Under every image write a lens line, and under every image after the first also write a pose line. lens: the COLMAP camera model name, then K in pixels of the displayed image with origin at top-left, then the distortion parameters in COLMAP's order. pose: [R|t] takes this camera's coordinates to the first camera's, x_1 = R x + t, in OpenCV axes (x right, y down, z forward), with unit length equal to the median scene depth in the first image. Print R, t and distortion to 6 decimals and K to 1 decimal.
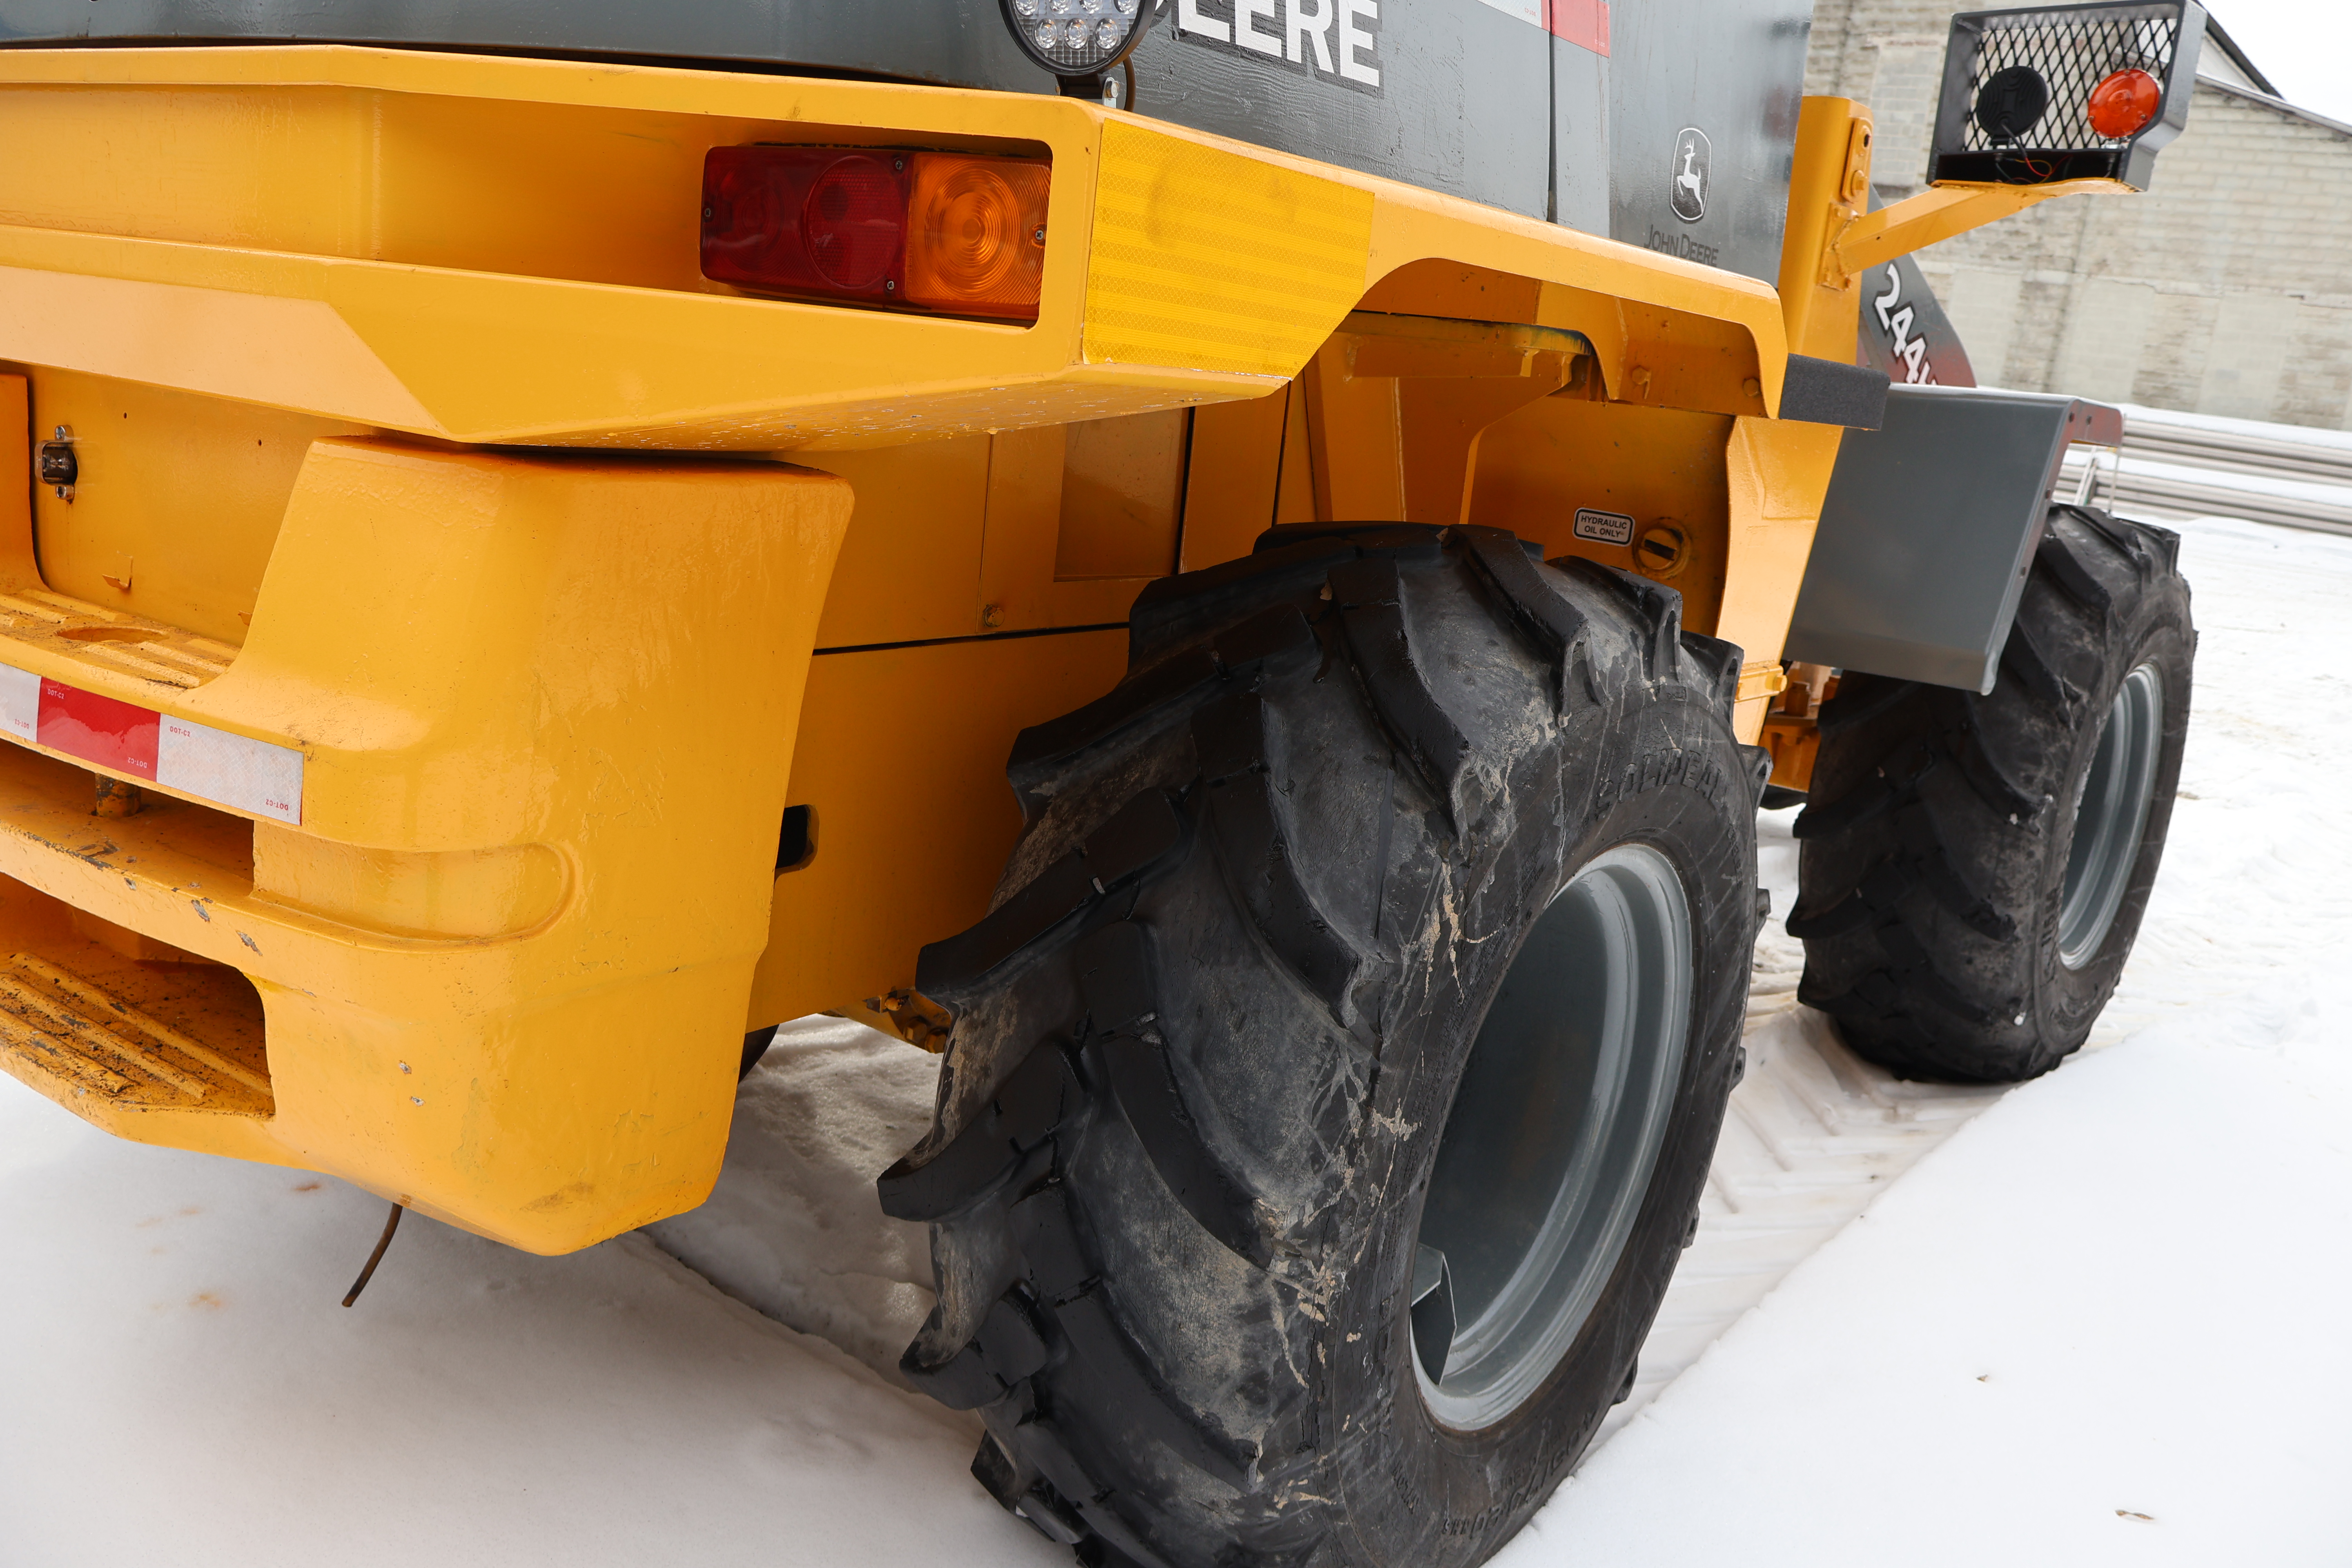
lens RADIAL K [[1959.4, 0, 1176.0], [0, 1959.4, 784.0], [0, 0, 1]] dist [-0.000322, -0.000300]
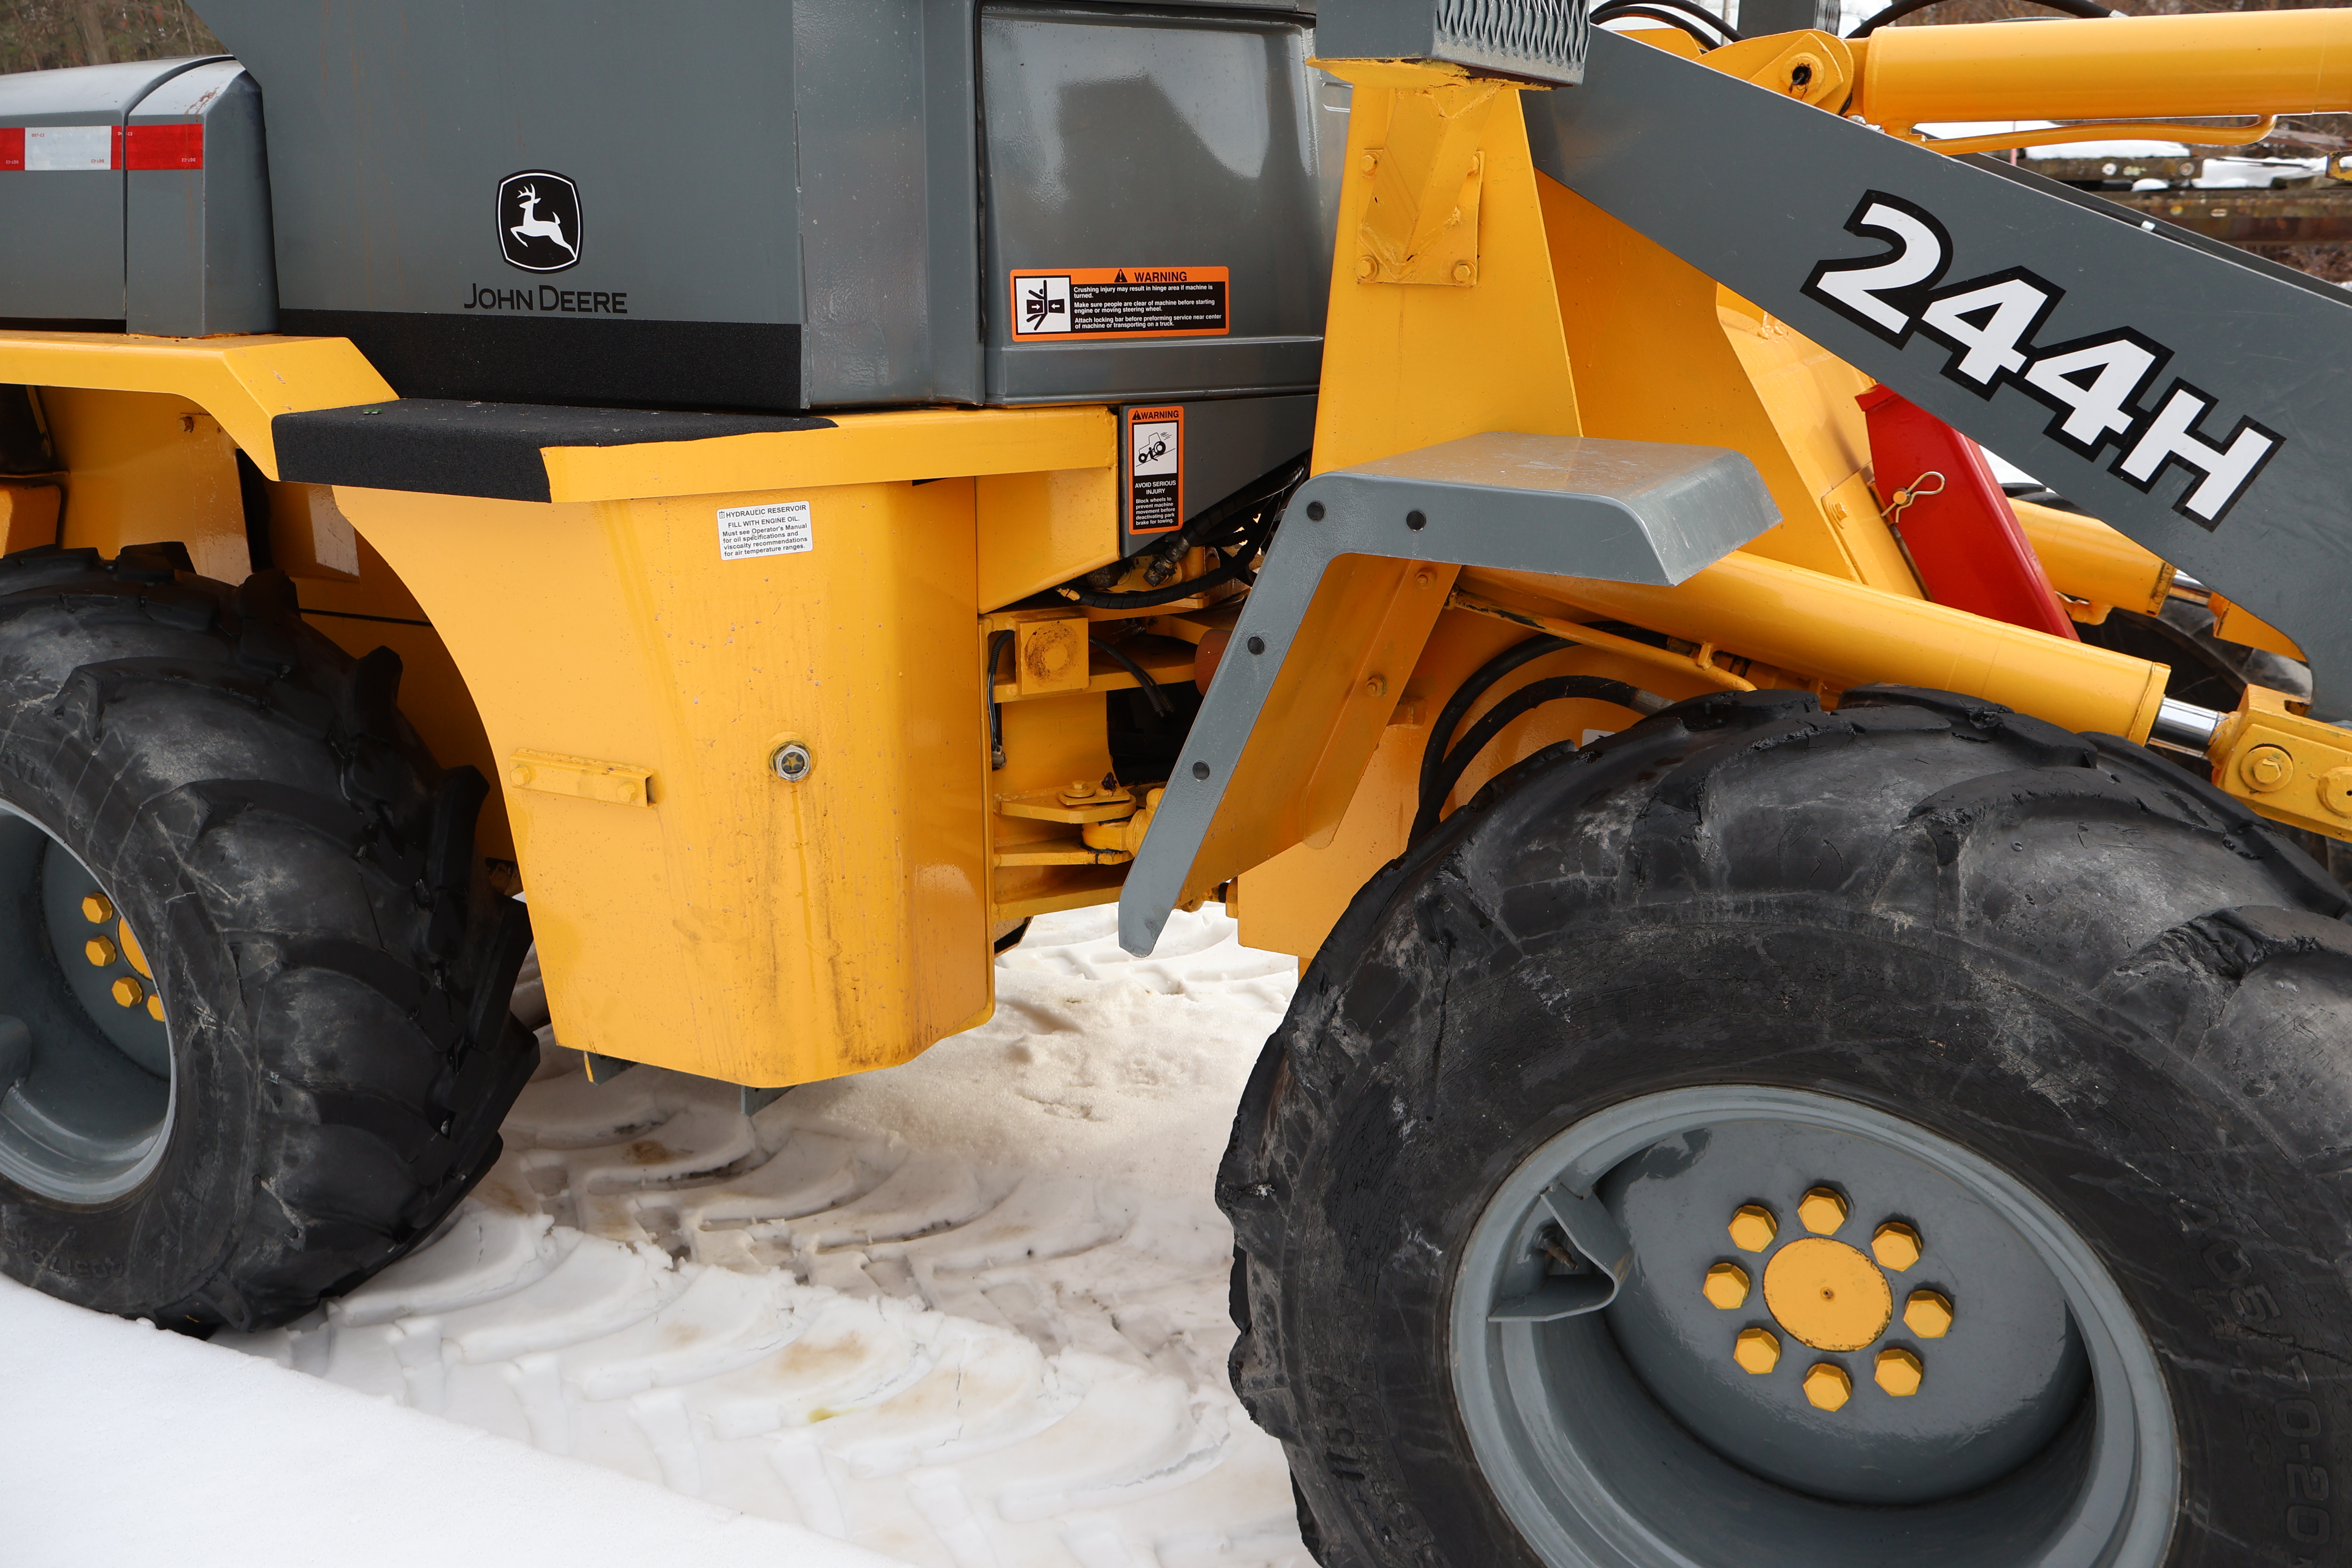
lens RADIAL K [[1959.4, 0, 1176.0], [0, 1959.4, 784.0], [0, 0, 1]] dist [-0.000322, -0.000300]
pose [[0.188630, 0.197541, -0.961975, 0.905095], [-0.188995, 0.968551, 0.161831, -0.177448], [0.963690, 0.151283, 0.220032, 0.780366]]
